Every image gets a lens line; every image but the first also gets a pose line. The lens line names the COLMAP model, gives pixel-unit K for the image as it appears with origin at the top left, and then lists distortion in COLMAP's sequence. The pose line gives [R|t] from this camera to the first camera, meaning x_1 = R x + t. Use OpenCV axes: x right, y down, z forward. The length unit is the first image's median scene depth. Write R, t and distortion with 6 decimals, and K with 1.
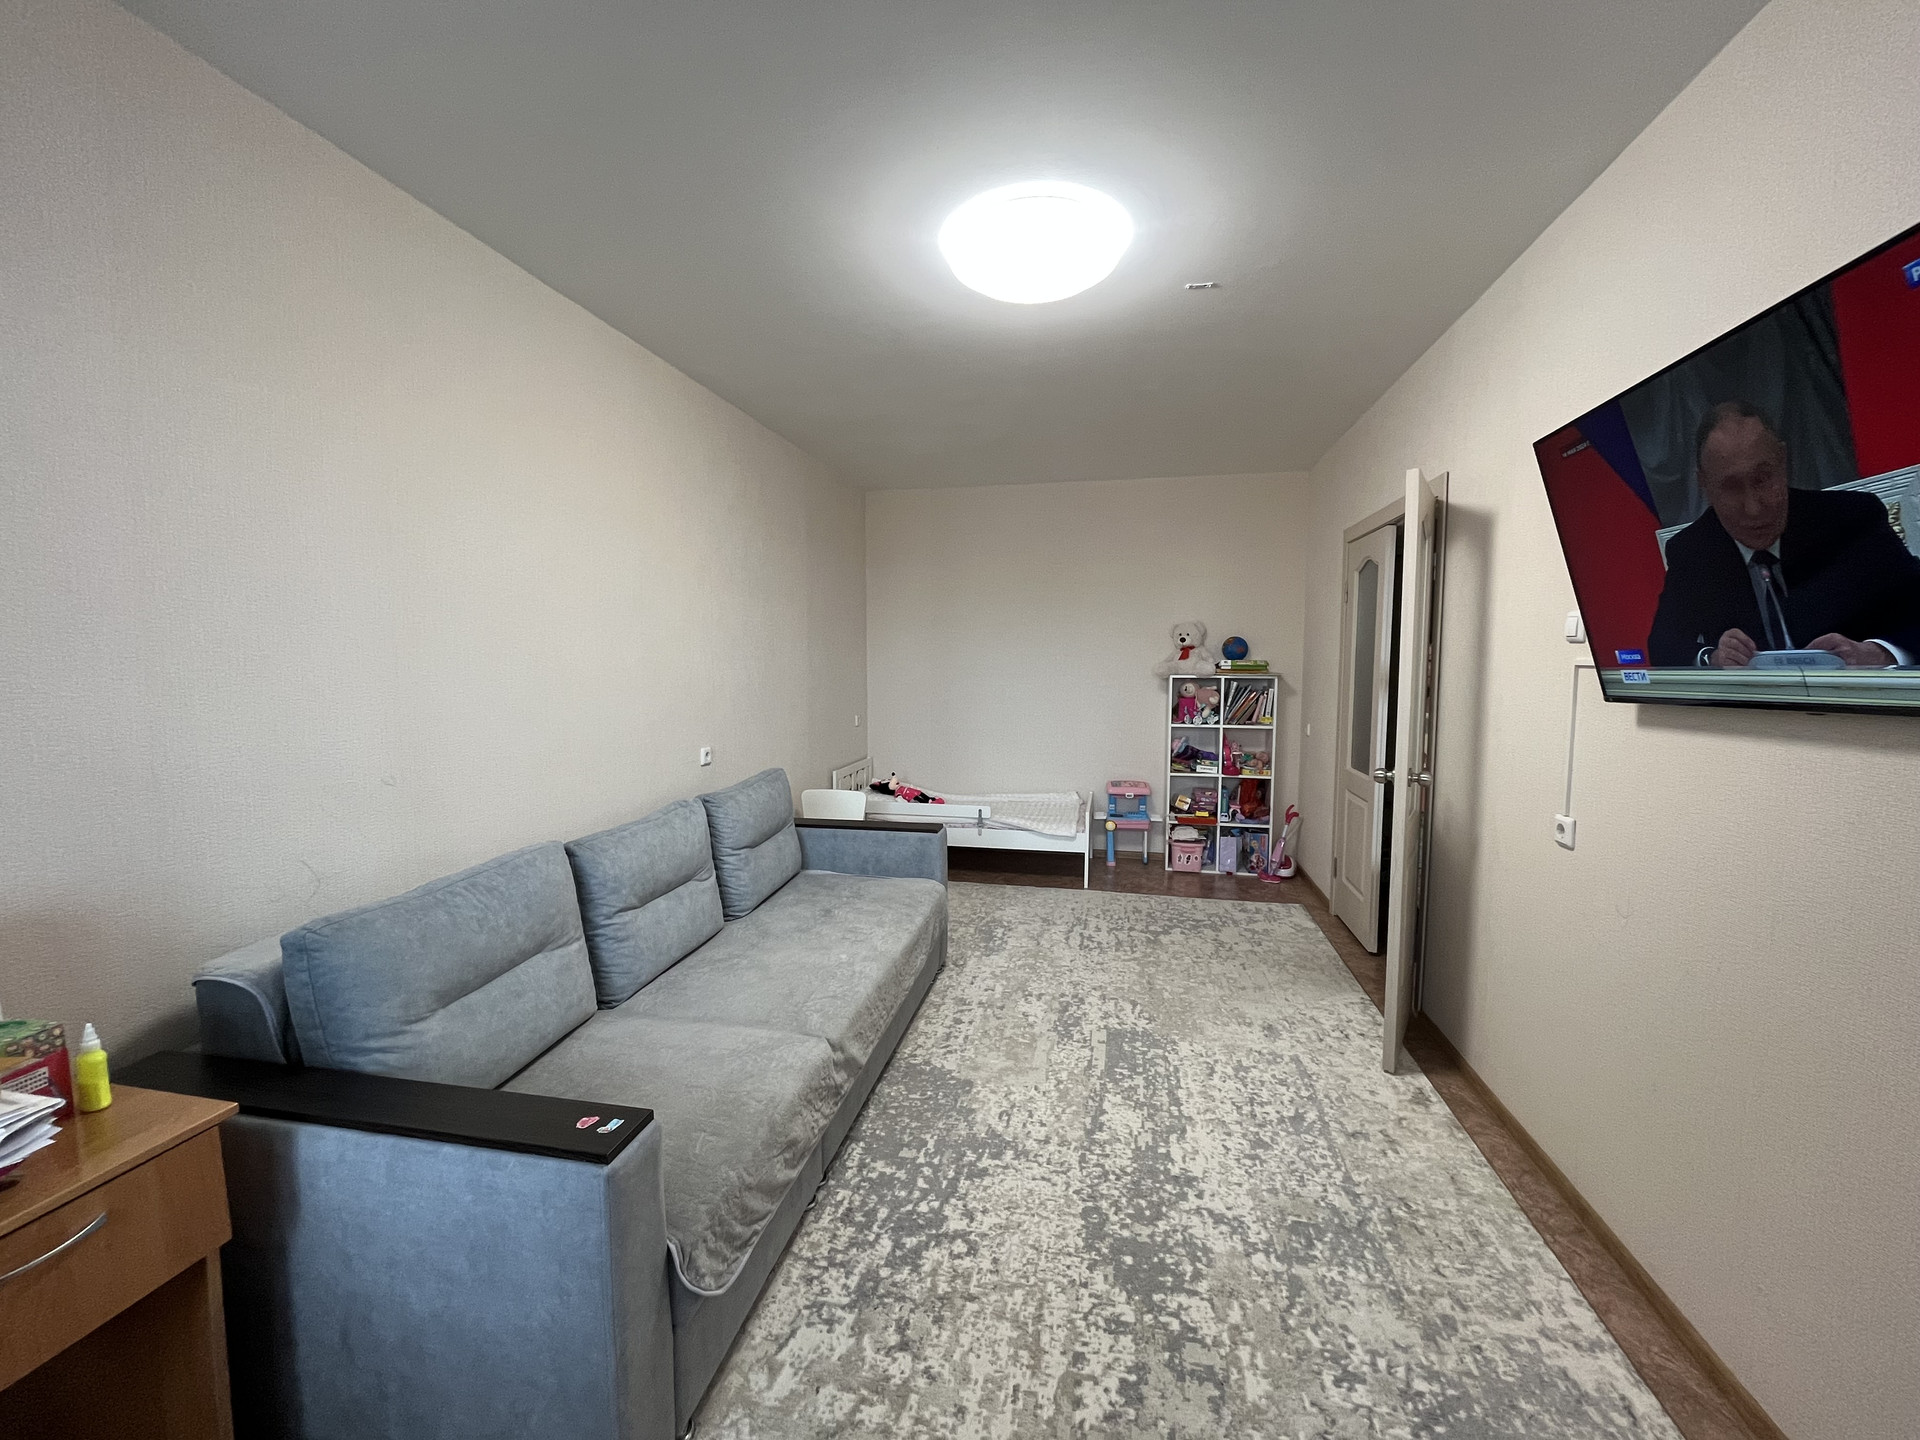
lens RADIAL K [[771.6, 0, 951.4], [0, 771.6, 715.9], [0, 0, 1]] dist [-0.006446, 0.000588]
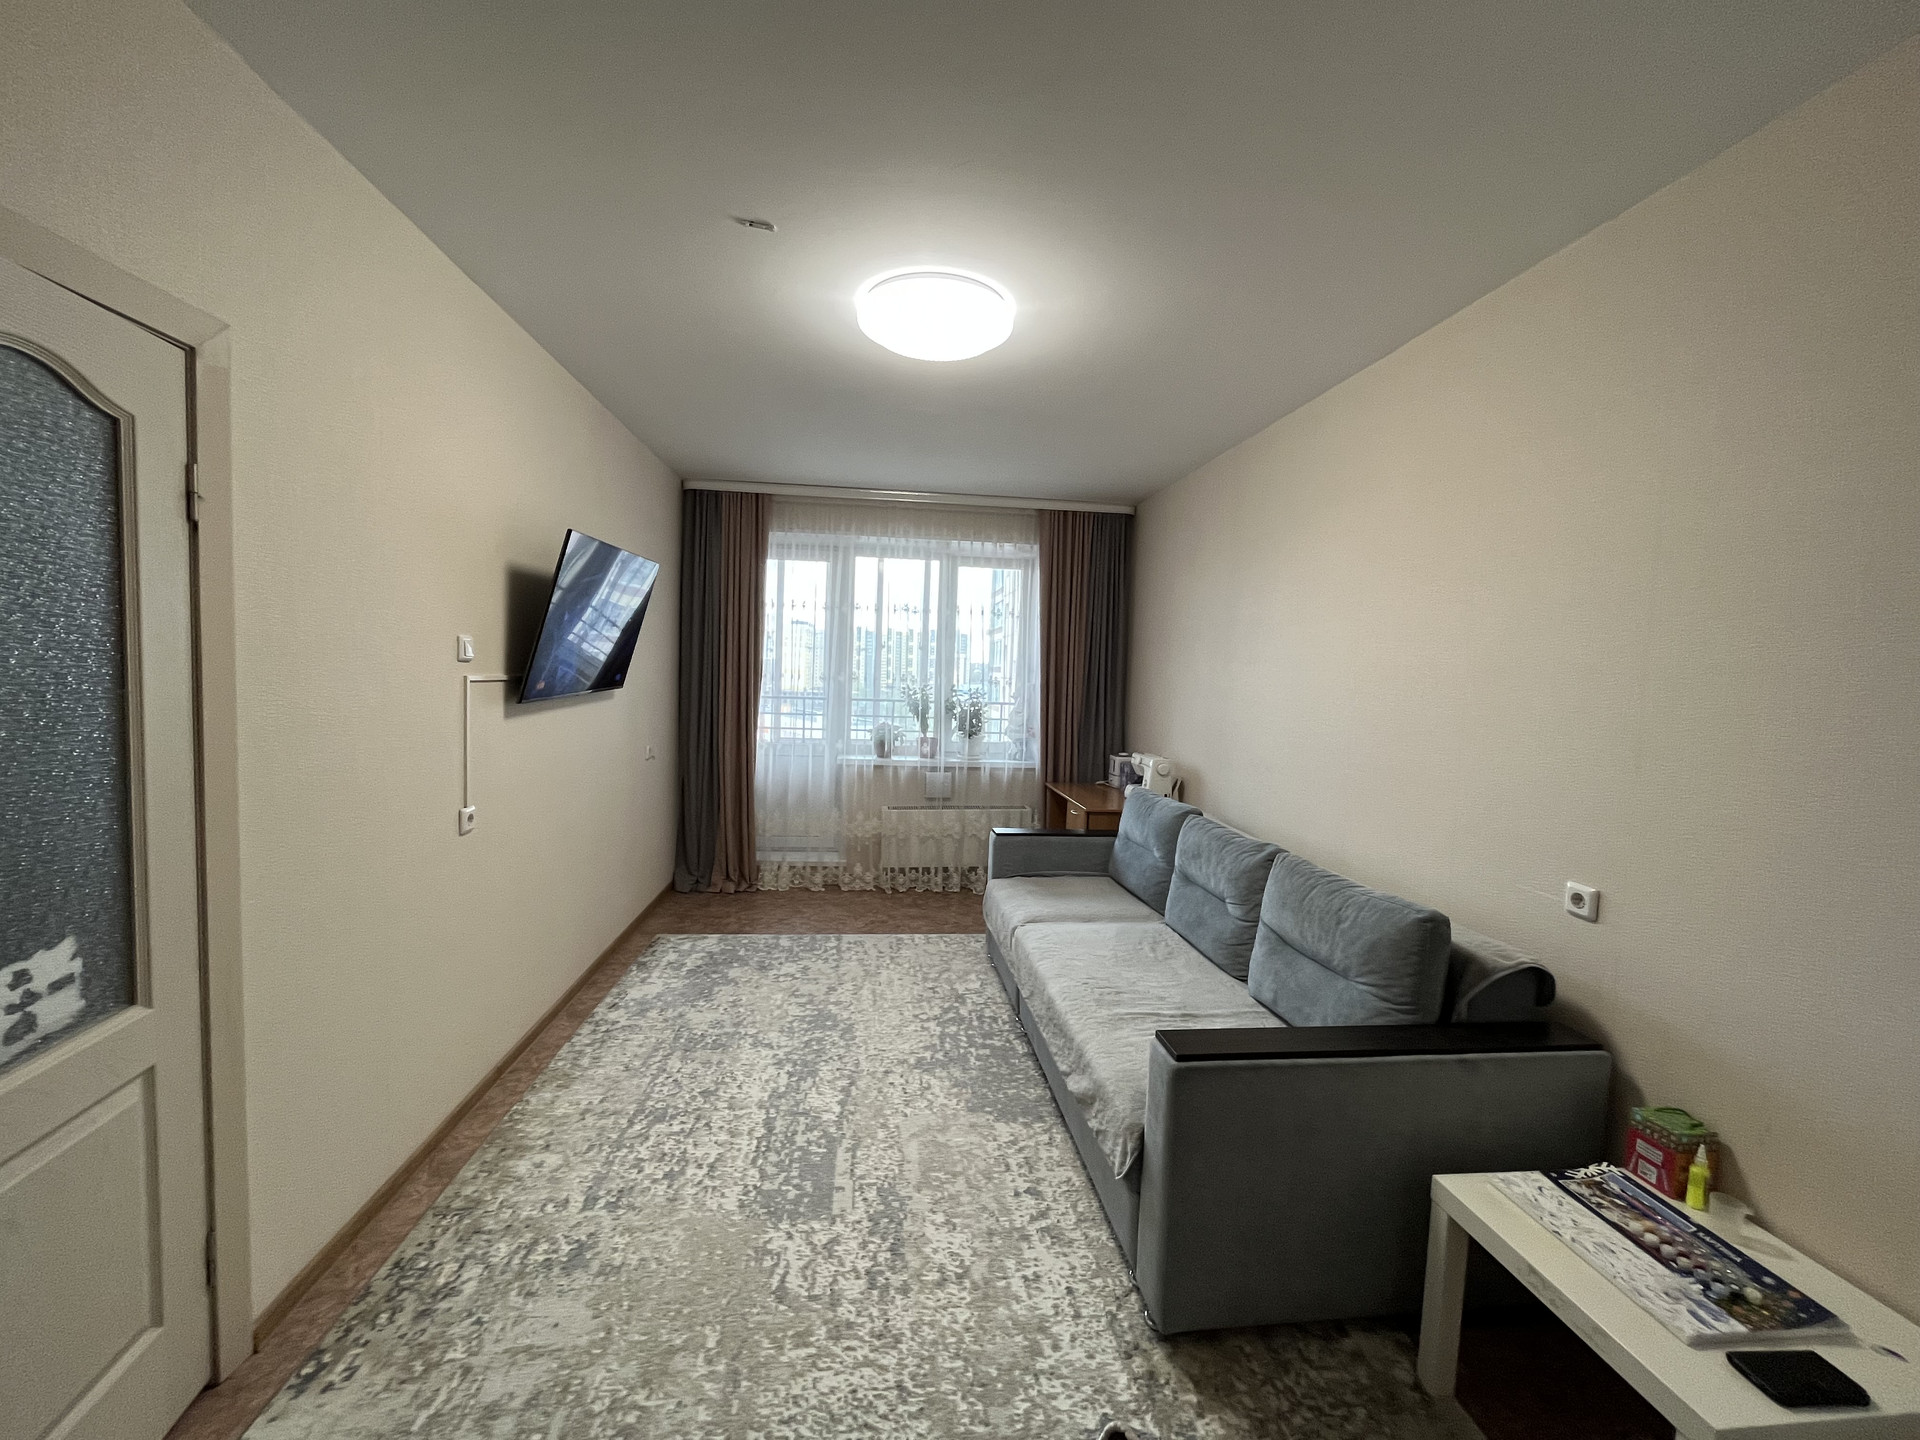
lens RADIAL K [[771.6, 0, 955.8], [0, 771.6, 716.0], [0, 0, 1]] dist [-0.006446, 0.000588]
pose [[-0.947583, -0.012105, -0.319281, 0.349353], [-0.056086, 0.990068, 0.128918, -0.154484], [0.314550, 0.140068, -0.938850, 1.759437]]
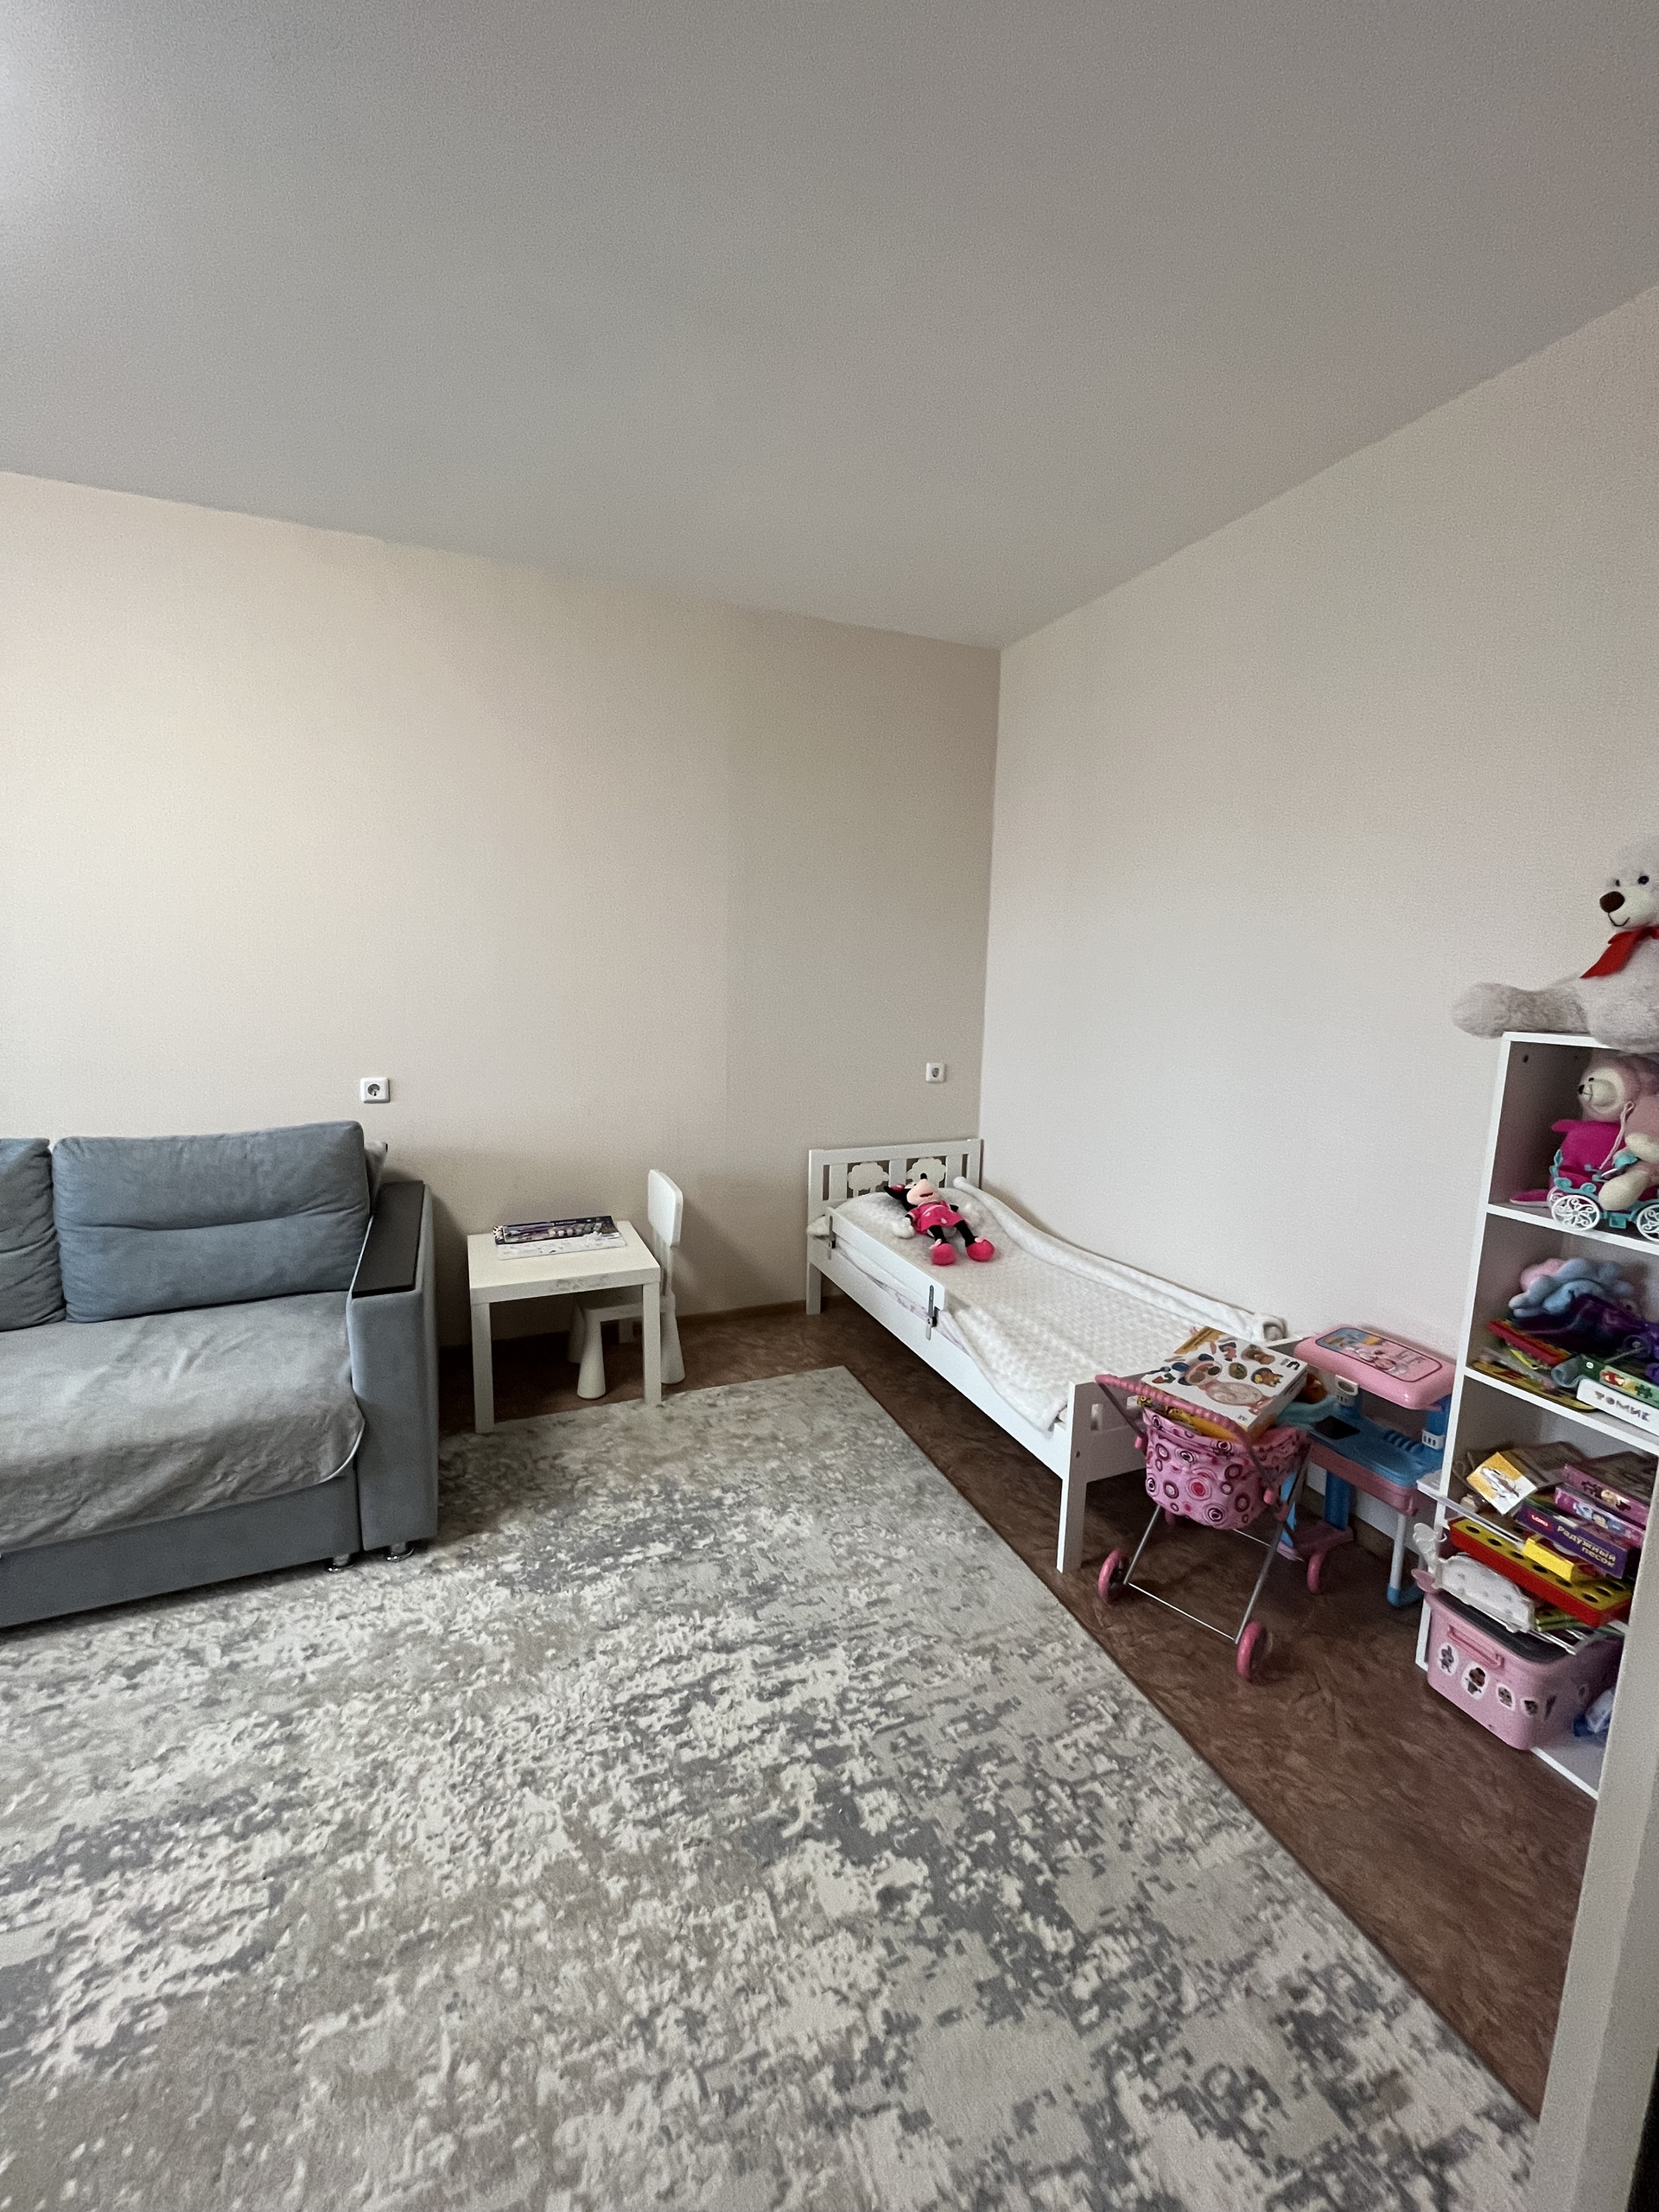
lens RADIAL K [[888.9, 0, 833.1], [0, 888.9, 1103.9], [0, 0, 1]] dist [-0.006446, 0.000588]
pose [[0.570645, 0.143229, -0.808610, 0.752702], [-0.081674, 0.989689, 0.117665, -0.082494], [0.817126, -0.001102, 0.576459, 1.143718]]
